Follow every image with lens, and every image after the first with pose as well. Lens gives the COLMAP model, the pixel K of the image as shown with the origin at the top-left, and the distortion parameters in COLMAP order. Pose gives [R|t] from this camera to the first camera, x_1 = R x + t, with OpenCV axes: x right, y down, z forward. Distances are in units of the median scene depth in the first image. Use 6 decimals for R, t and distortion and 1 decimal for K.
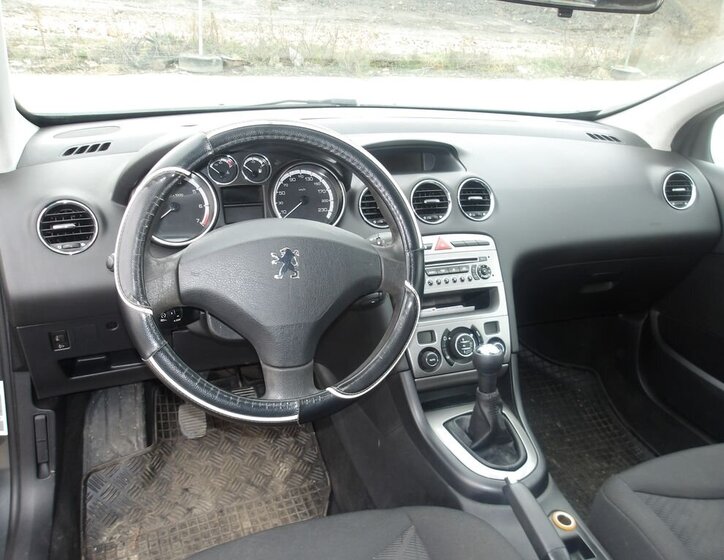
lens RADIAL K [[632.4, 0, 353.0], [0, 632.4, 270.9], [0, 0, 1]] dist [0.020486, -0.004966]
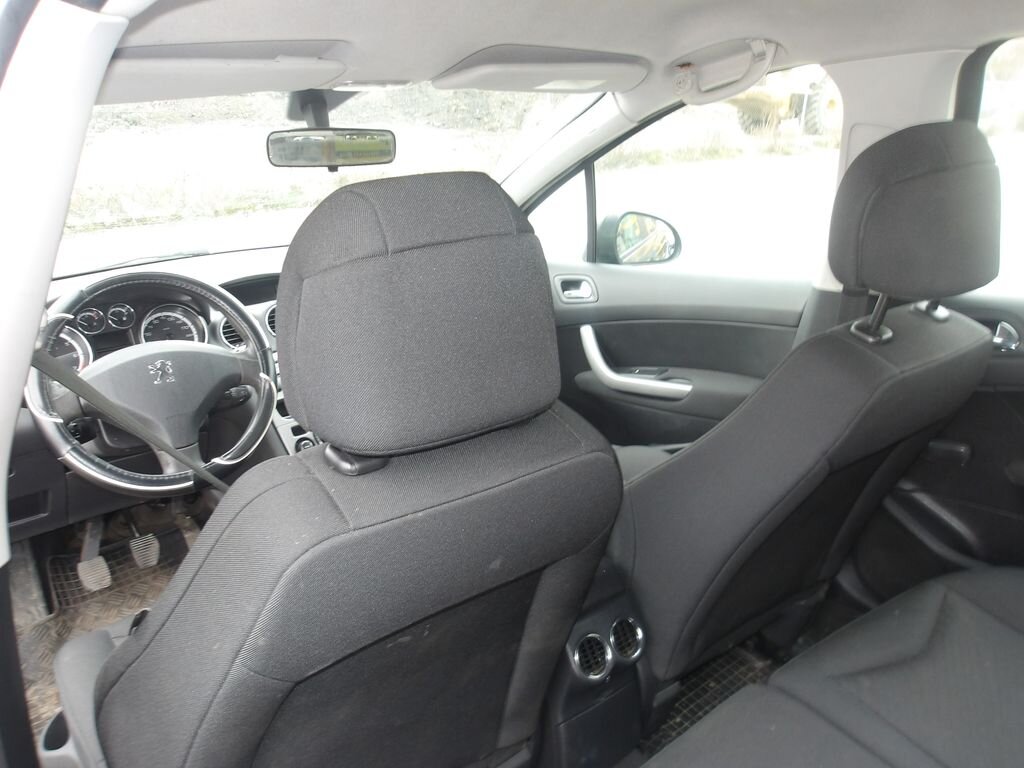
lens RADIAL K [[872.9, 0, 514.7], [0, 872.9, 368.2], [0, 0, 1]] dist [-0.003128, 0.023022]
pose [[0.940658, -0.182240, 0.286271, 0.040253], [0.211903, 0.974328, -0.076037, 0.165615], [-0.265065, 0.132187, 0.955127, -0.567089]]
